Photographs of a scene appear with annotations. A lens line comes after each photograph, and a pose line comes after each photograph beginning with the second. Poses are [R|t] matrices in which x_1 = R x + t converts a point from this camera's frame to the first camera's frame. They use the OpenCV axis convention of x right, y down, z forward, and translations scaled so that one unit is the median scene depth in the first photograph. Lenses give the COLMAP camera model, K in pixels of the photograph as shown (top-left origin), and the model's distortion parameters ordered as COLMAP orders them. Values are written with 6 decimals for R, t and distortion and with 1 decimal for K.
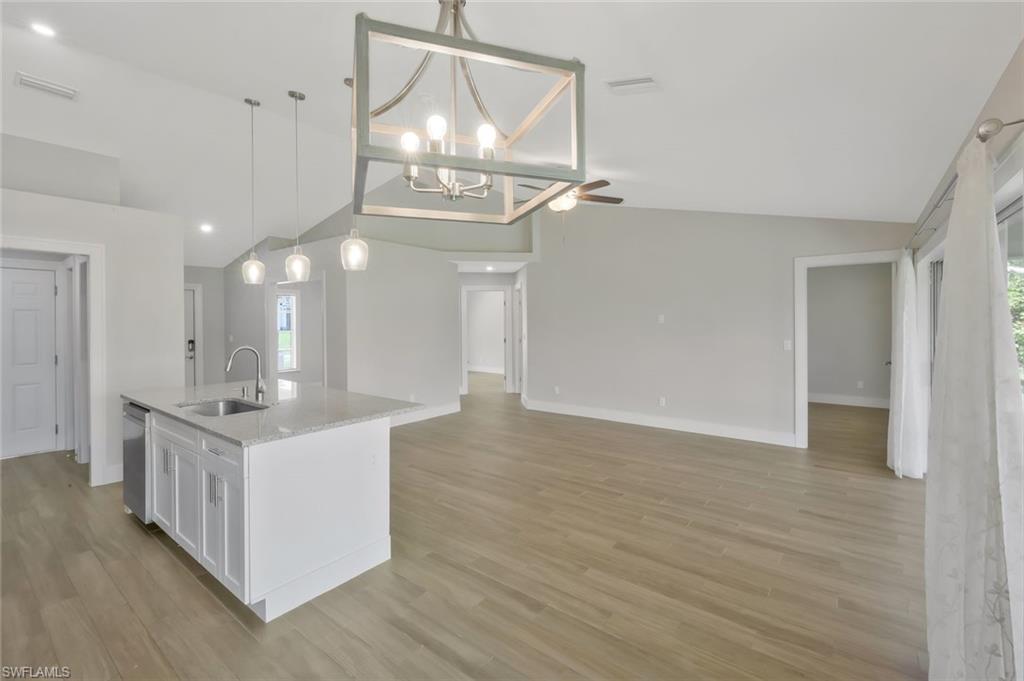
lens RADIAL K [[445.1, 0, 506.6], [0, 445.1, 326.3], [0, 0, 1]] dist [0.001678, 0.002152]
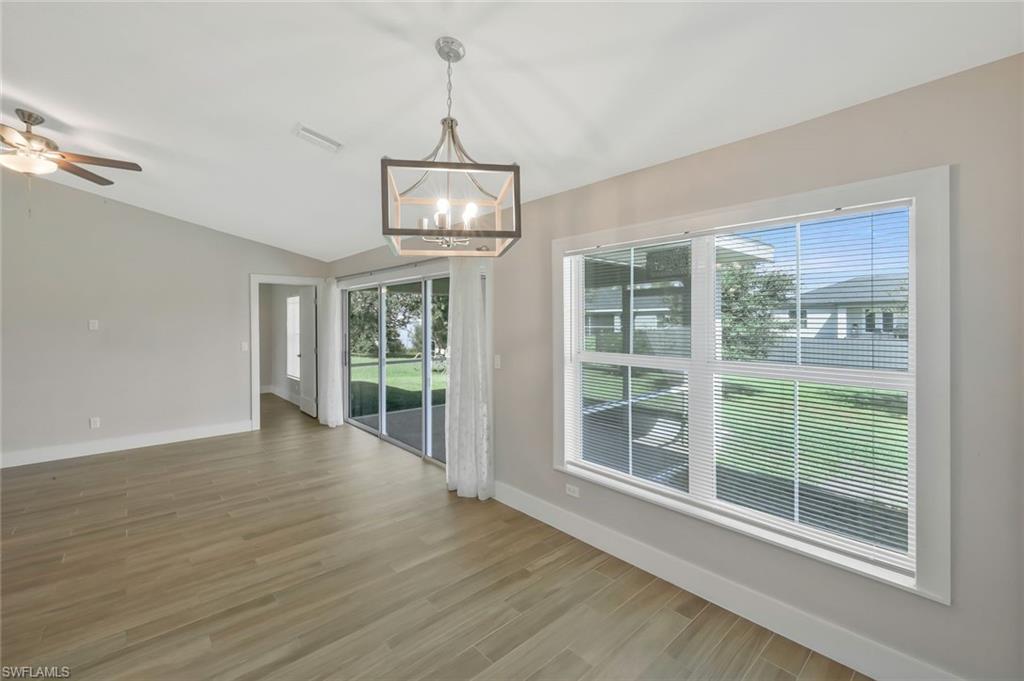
lens RADIAL K [[421.1, 0, 505.8], [0, 421.1, 325.7], [0, 0, 1]] dist [0.009826, 0.000259]
pose [[0.184700, -0.004719, 0.982784, -0.417718], [0.017292, 0.999849, 0.001551, 0.000071], [-0.982643, 0.016707, 0.184754, 0.135579]]
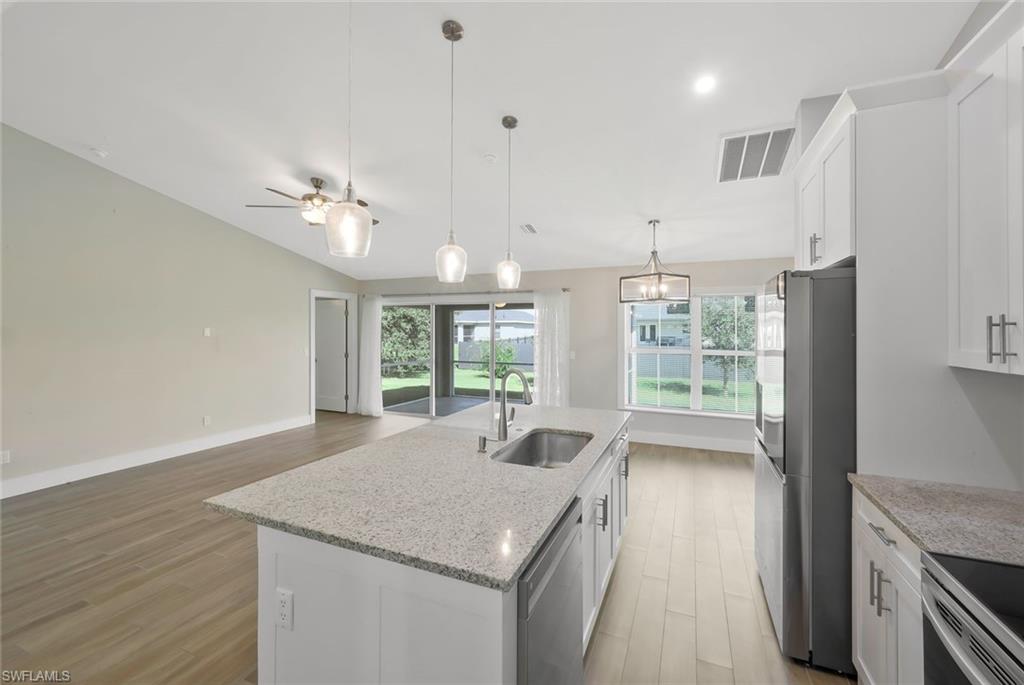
lens RADIAL K [[421.1, 0, 509.2], [0, 421.1, 323.5], [0, 0, 1]] dist [0.009826, 0.000259]
pose [[-0.235108, 0.019976, 0.971764, -0.932866], [0.012103, 0.999771, -0.017623, -0.011993], [-0.971894, 0.007618, -0.235296, 0.850770]]
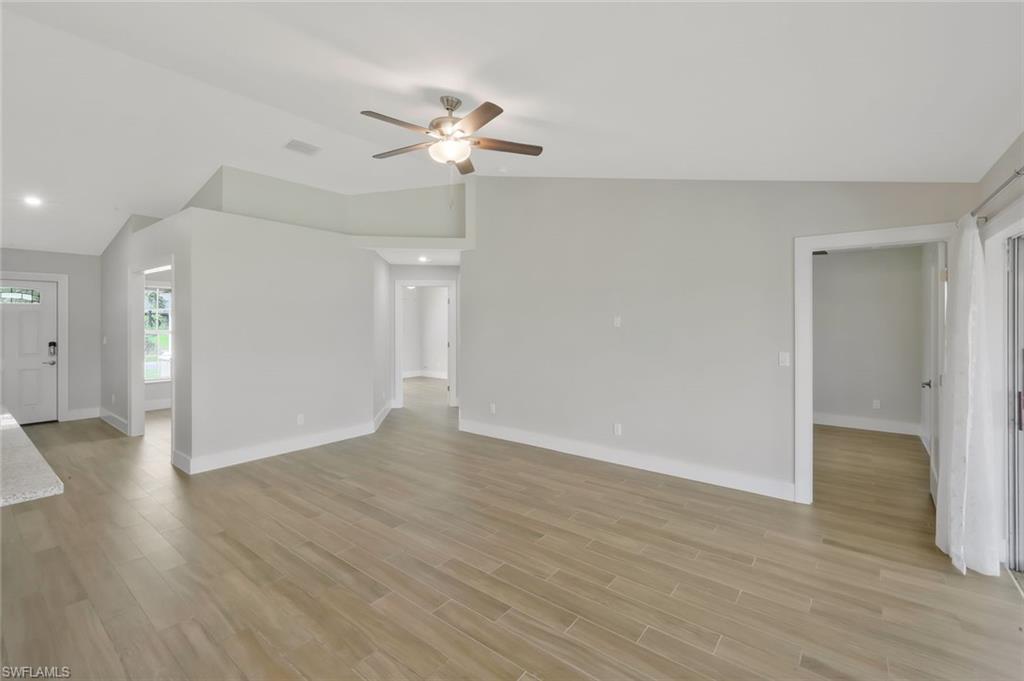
lens RADIAL K [[445.1, 0, 499.2], [0, 445.1, 321.4], [0, 0, 1]] dist [0.001678, 0.002152]
pose [[0.999872, 0.006640, -0.014579, 0.223395], [-0.006788, 0.999926, -0.010143, -0.006650], [0.014510, 0.010241, 0.999842, 0.340105]]
